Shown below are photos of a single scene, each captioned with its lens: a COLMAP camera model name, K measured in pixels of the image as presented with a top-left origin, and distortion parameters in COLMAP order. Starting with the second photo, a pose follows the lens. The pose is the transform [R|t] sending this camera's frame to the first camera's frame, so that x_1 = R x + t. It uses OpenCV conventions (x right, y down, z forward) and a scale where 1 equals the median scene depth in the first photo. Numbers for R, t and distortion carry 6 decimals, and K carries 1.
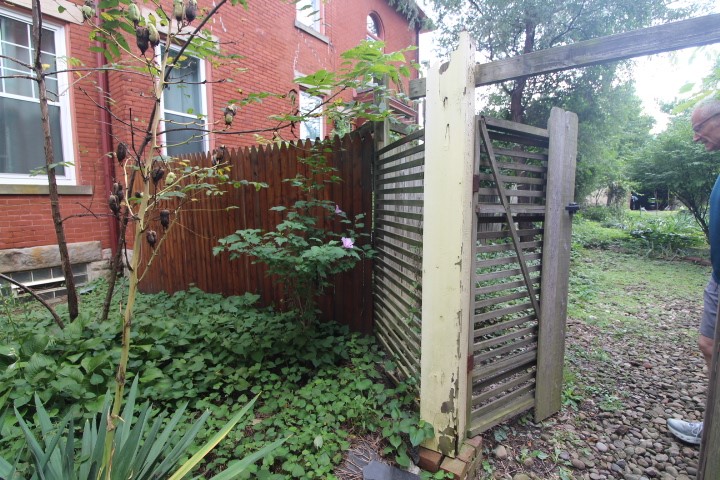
lens RADIAL K [[333.9, 0, 360.0], [0, 333.9, 237.8], [0, 0, 1]] dist [0.000758, -0.012372]
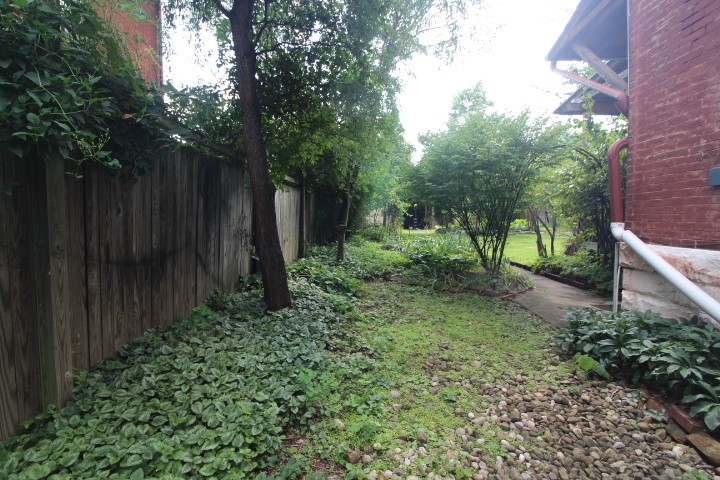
lens RADIAL K [[333.9, 0, 360.0], [0, 333.9, 237.8], [0, 0, 1]] dist [0.000758, -0.012372]
pose [[0.840662, -0.020108, 0.541187, 0.169981], [0.052077, 0.997681, -0.043825, -0.022839], [-0.539051, 0.065026, 0.839759, 0.242864]]
